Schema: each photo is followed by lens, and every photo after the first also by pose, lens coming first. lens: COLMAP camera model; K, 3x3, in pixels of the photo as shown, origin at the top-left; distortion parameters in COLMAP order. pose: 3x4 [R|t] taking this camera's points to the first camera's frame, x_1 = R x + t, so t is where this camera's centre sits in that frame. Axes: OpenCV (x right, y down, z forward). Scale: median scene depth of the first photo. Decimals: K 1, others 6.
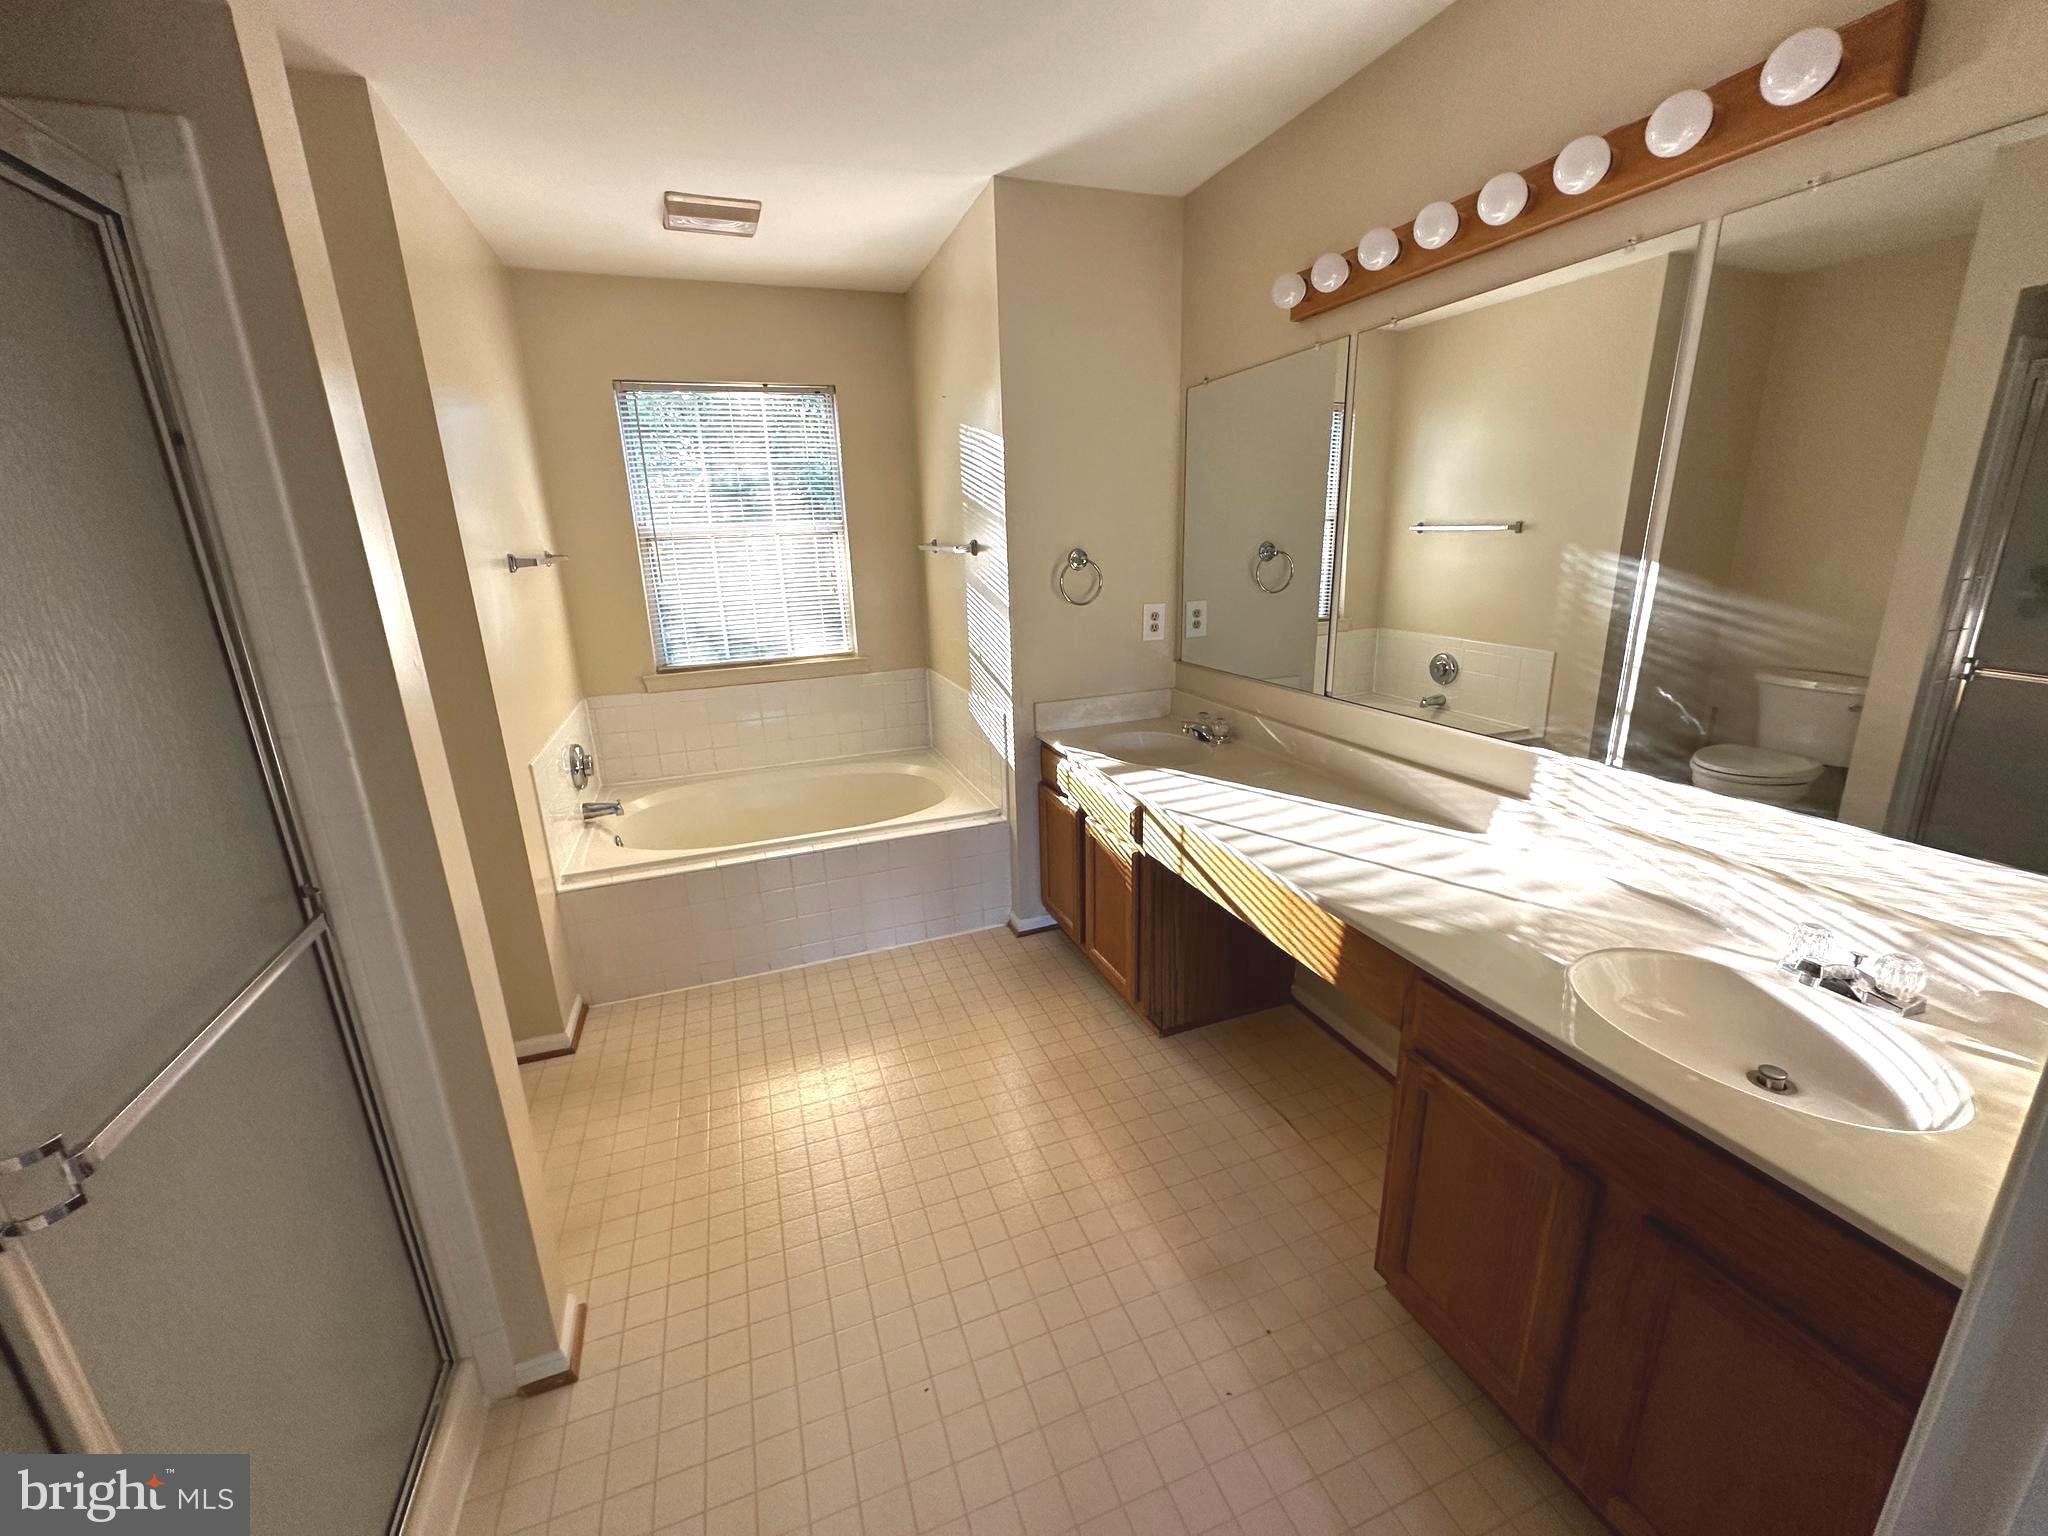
lens RADIAL K [[844.8, 0, 1039.7], [0, 844.8, 771.7], [0, 0, 1]] dist [-0.004045, 0.000869]
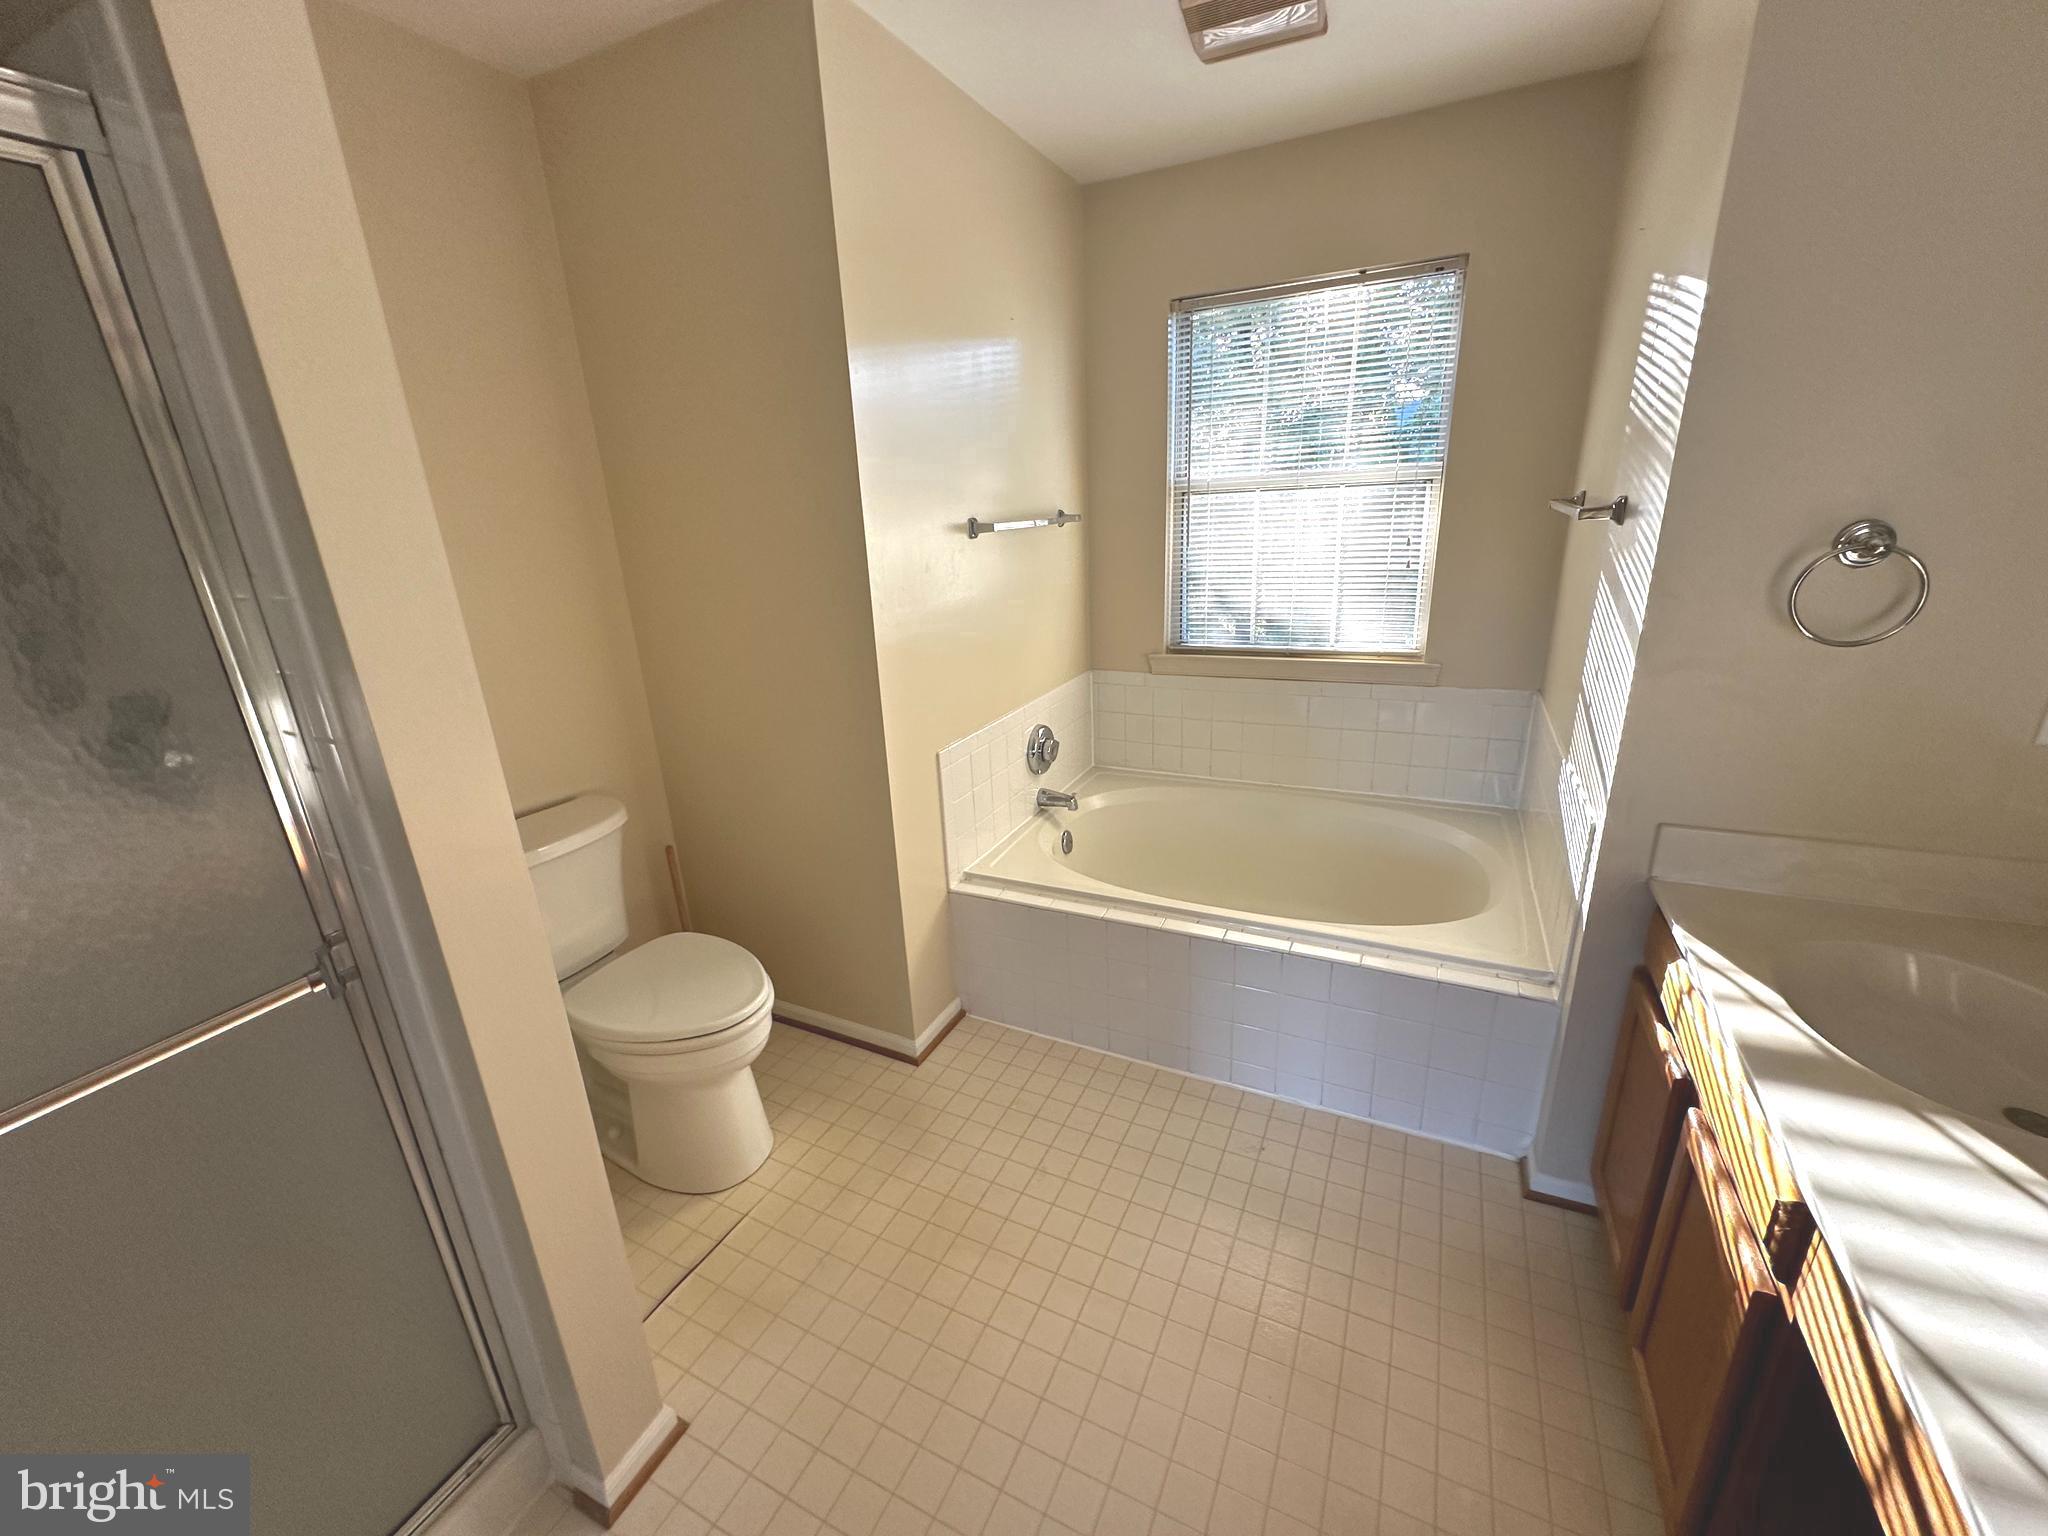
lens RADIAL K [[844.8, 0, 982.5], [0, 844.8, 778.4], [0, 0, 1]] dist [-0.004045, 0.000869]
pose [[0.672690, 0.229011, -0.703592, 0.062749], [-0.175690, 0.973139, 0.148772, -0.100419], [0.718763, 0.023537, 0.694856, 0.316096]]
